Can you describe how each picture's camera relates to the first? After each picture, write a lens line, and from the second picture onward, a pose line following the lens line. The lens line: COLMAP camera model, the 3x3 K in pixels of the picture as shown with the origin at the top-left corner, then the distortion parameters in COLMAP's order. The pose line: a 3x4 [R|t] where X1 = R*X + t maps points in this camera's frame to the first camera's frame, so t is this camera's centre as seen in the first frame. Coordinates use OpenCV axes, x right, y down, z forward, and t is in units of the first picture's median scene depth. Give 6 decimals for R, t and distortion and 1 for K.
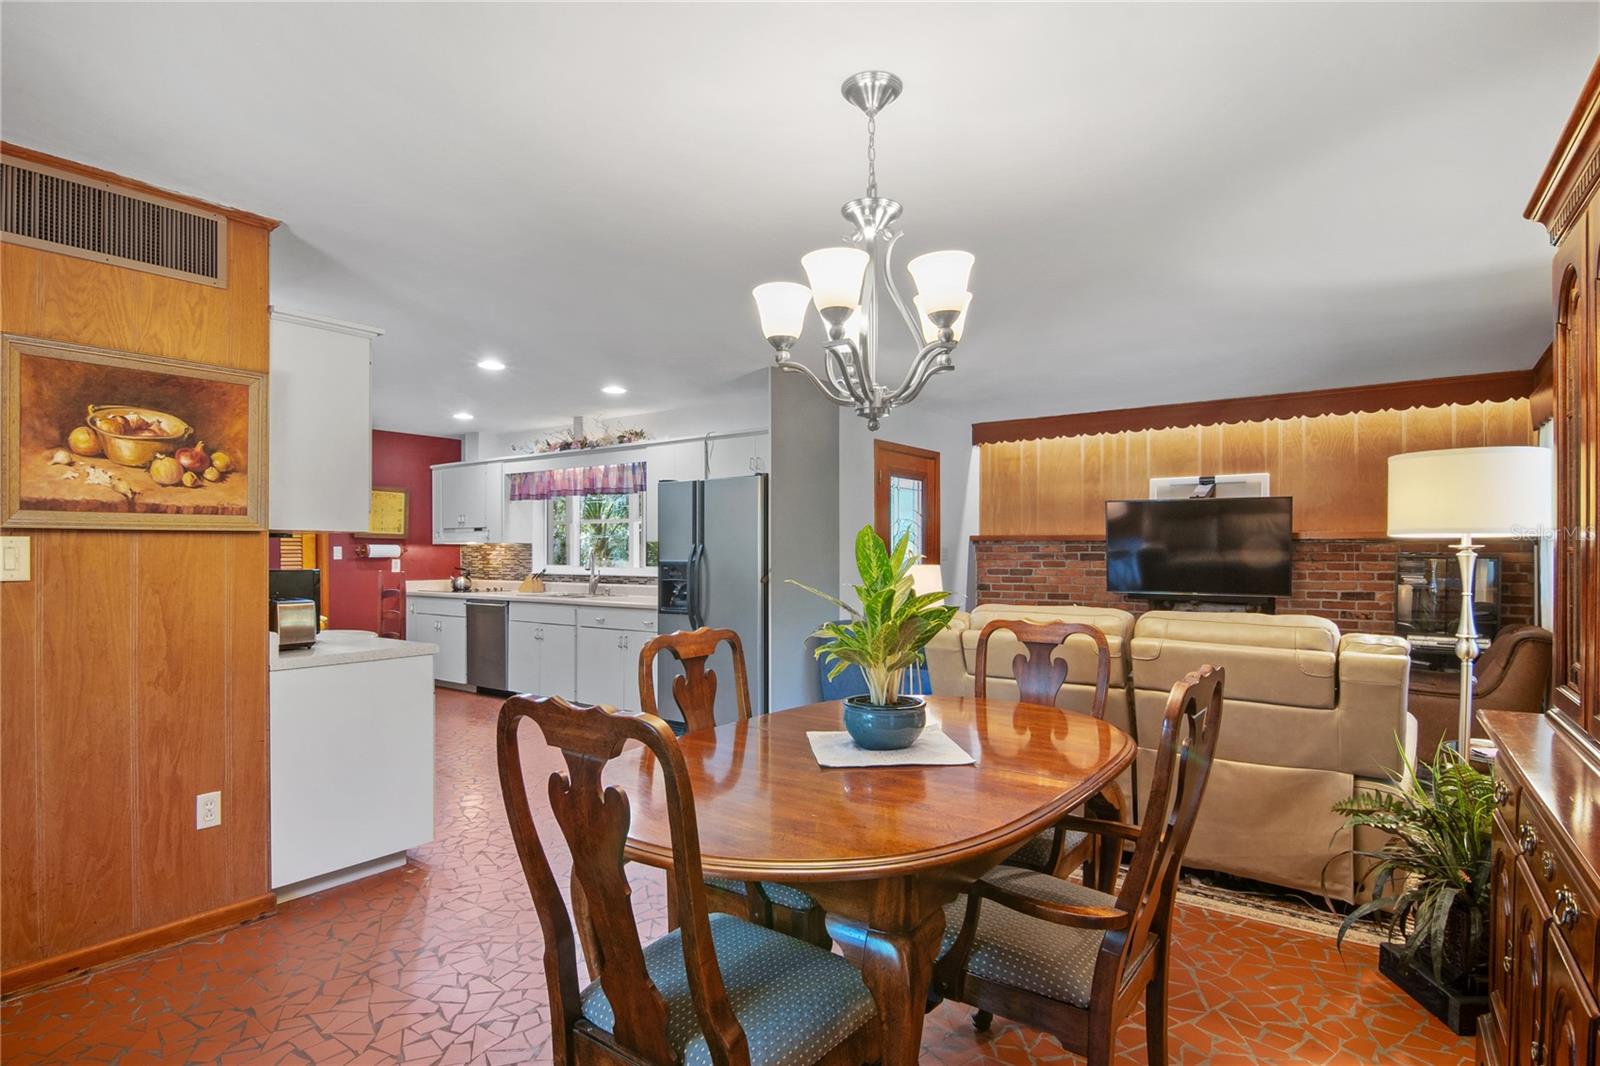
lens RADIAL K [[811.6, 0, 804.0], [0, 811.6, 554.0], [0, 0, 1]] dist [-0.007081, -0.001403]
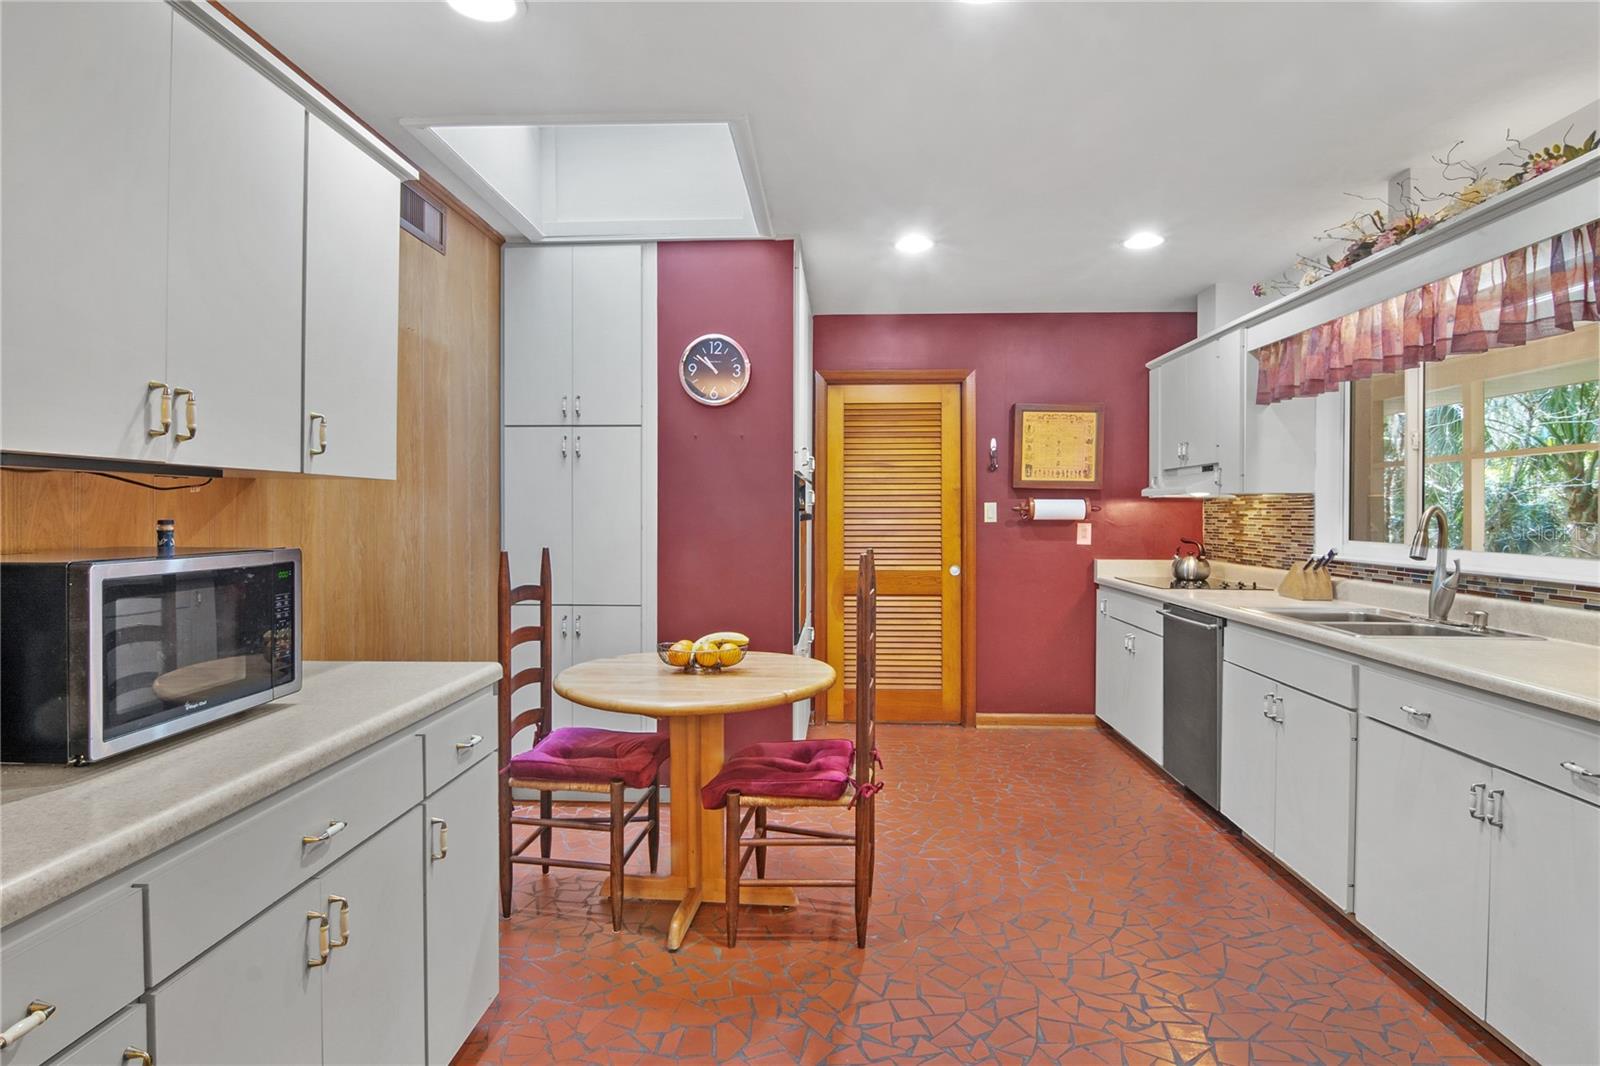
lens RADIAL K [[888.0, 0, 795.8], [0, 888.0, 517.4], [0, 0, 1]] dist [-0.003151, -0.011933]
pose [[0.544868, 0.008069, -0.838483, -0.070199], [-0.004811, 0.999967, 0.006496, -0.001100], [0.838508, 0.000495, 0.544889, 0.482633]]
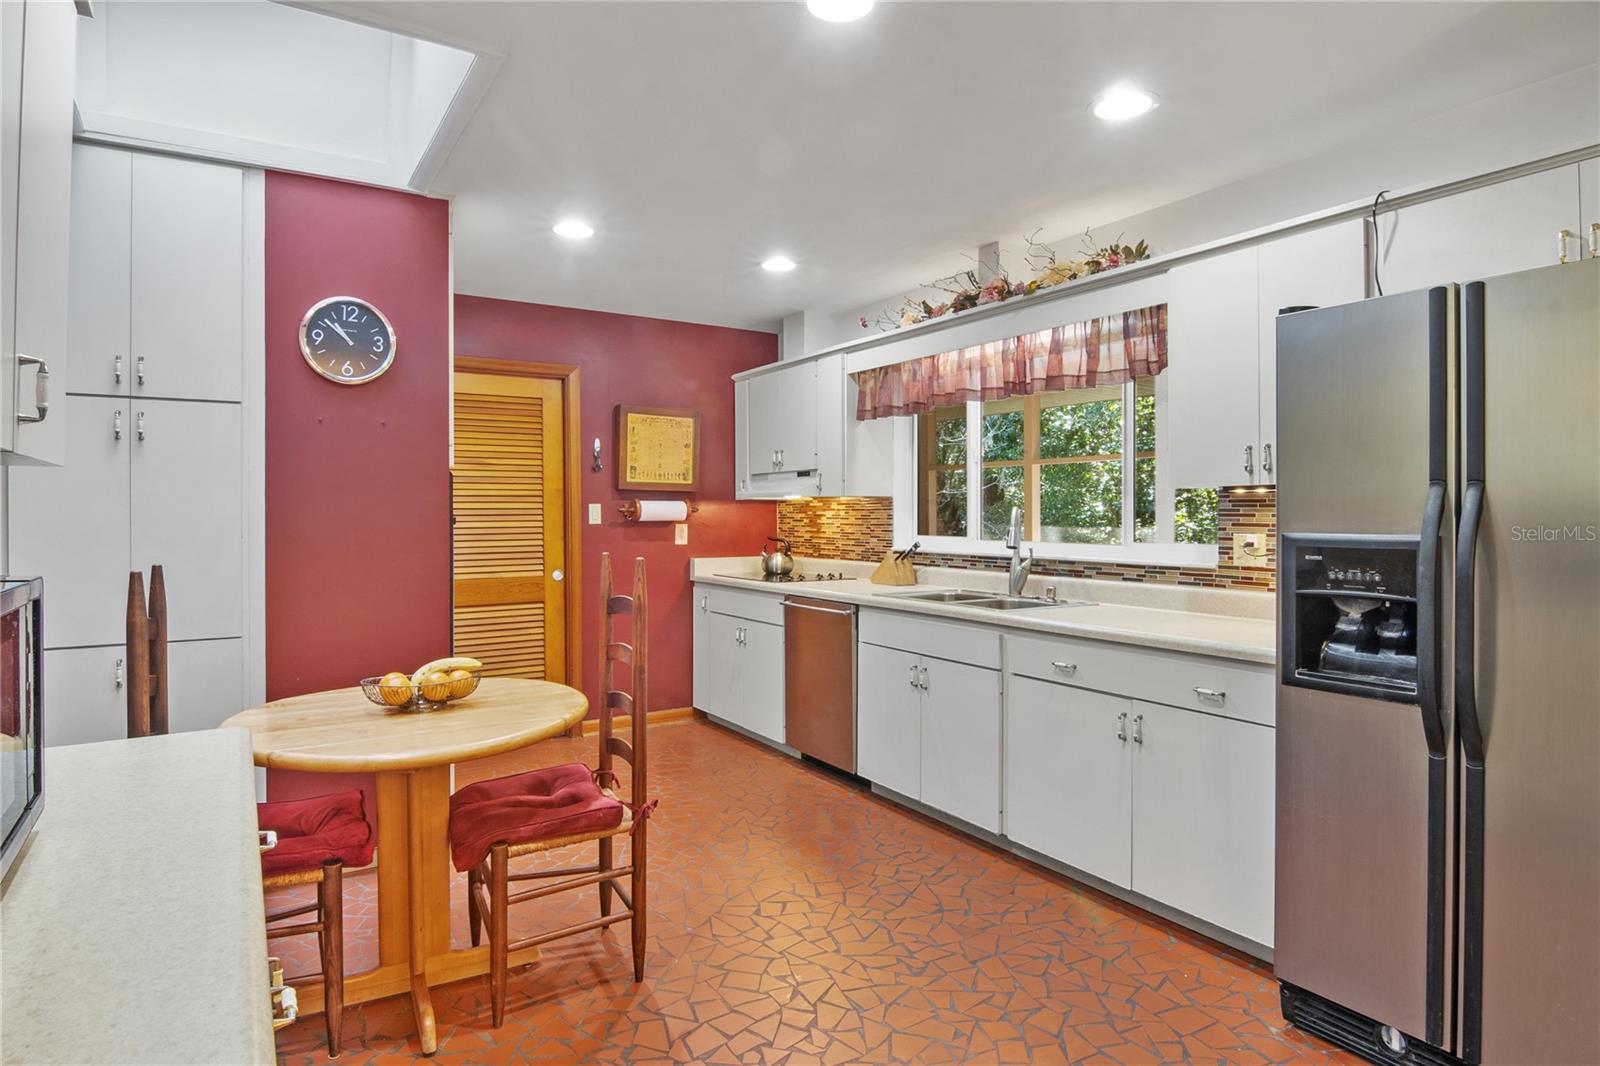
lens RADIAL K [[888.0, 0, 803.5], [0, 888.0, 512.9], [0, 0, 1]] dist [-0.003151, -0.011933]
pose [[0.928841, -0.001003, -0.370476, -0.169295], [0.000204, 0.999998, -0.002195, -0.000521], [0.370477, 0.001963, 0.928839, 0.416019]]
